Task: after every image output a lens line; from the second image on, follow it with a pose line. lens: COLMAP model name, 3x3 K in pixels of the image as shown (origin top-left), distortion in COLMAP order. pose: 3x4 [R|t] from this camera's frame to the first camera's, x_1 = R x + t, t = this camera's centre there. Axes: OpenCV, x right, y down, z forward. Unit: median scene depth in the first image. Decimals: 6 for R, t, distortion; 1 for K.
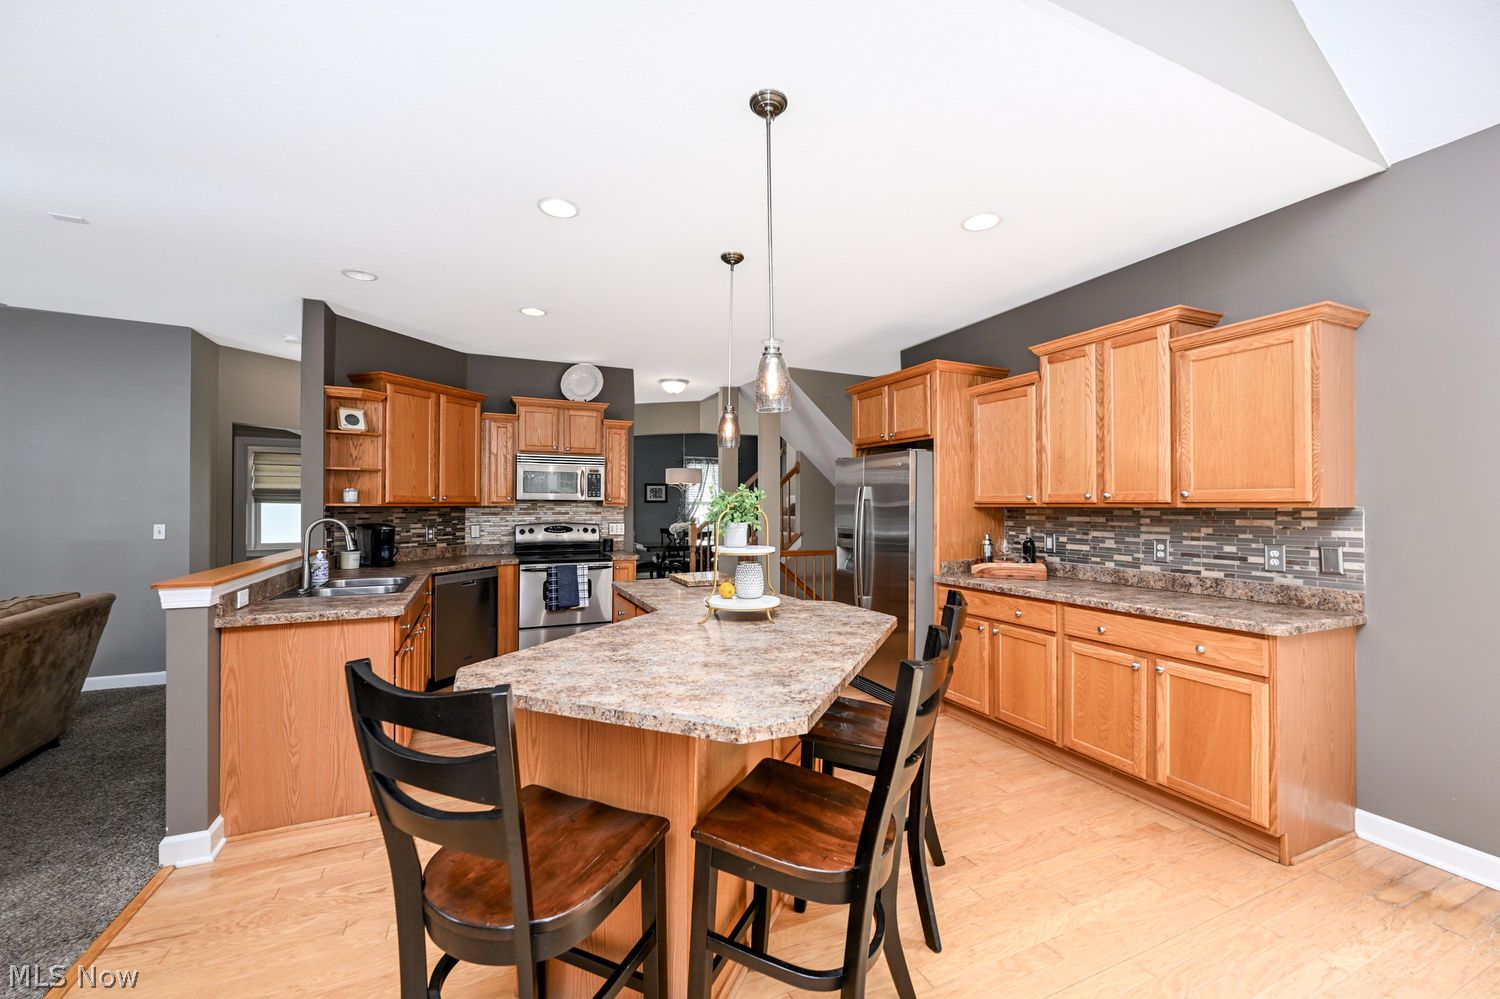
lens RADIAL K [[602.8, 0, 740.4], [0, 602.8, 500.0], [0, 0, 1]] dist [-0.000255, 0.000104]
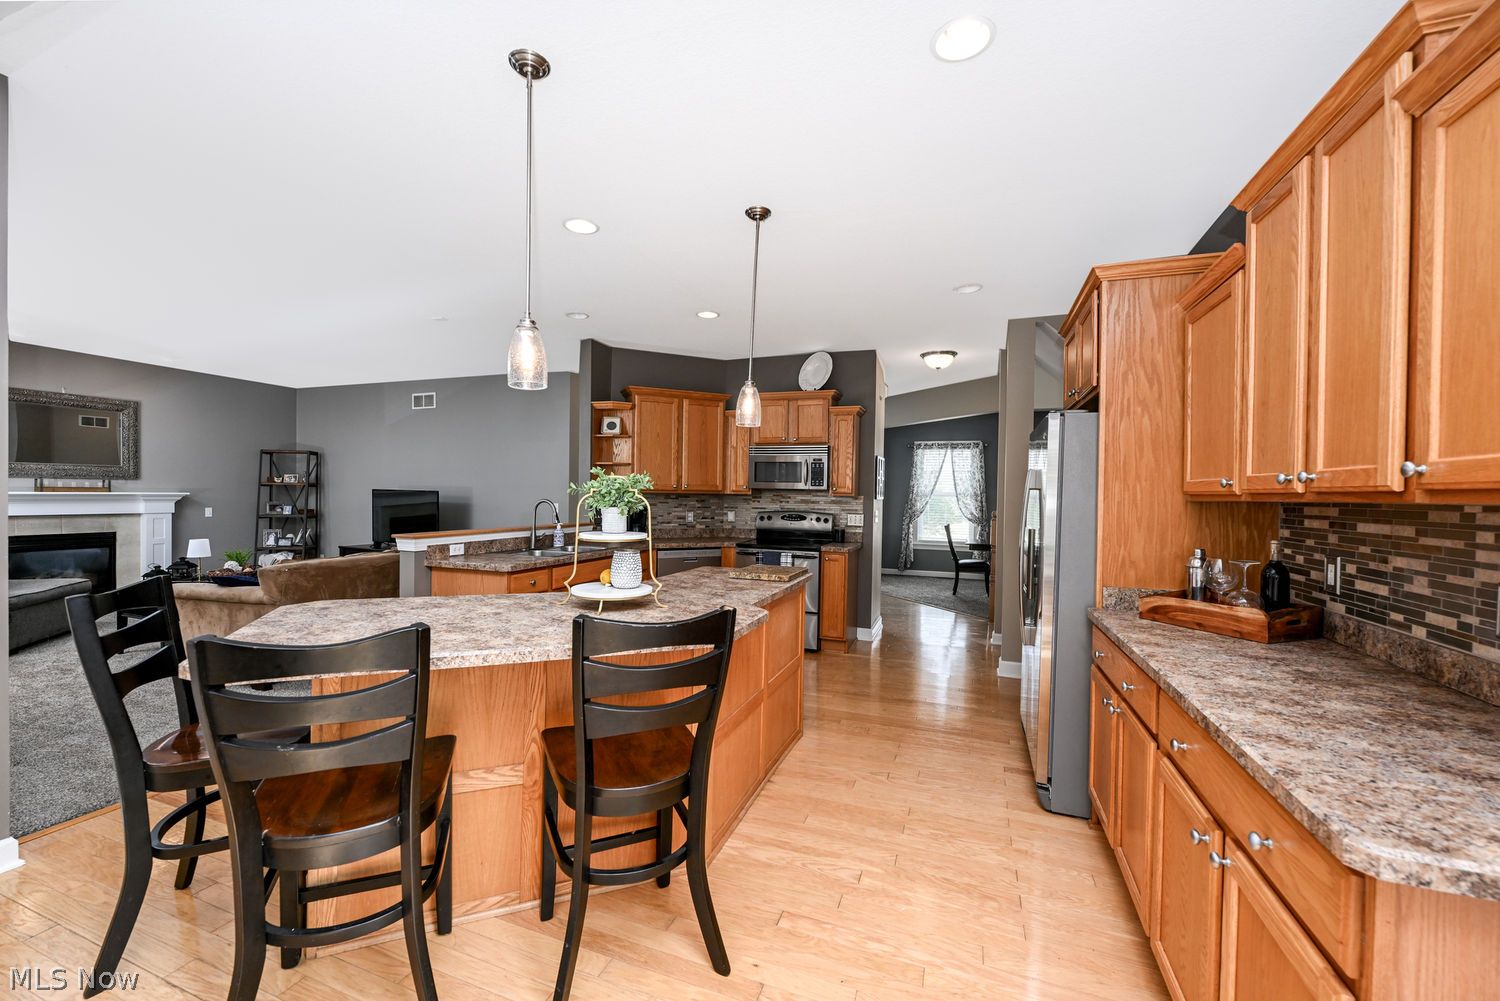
lens RADIAL K [[602.8, 0, 747.3], [0, 602.8, 498.8], [0, 0, 1]] dist [-0.000255, 0.000104]
pose [[0.709342, 0.015308, -0.704699, 0.476221], [-0.008987, 0.999879, 0.012675, 0.005651], [0.704807, -0.002658, 0.709394, 0.274806]]
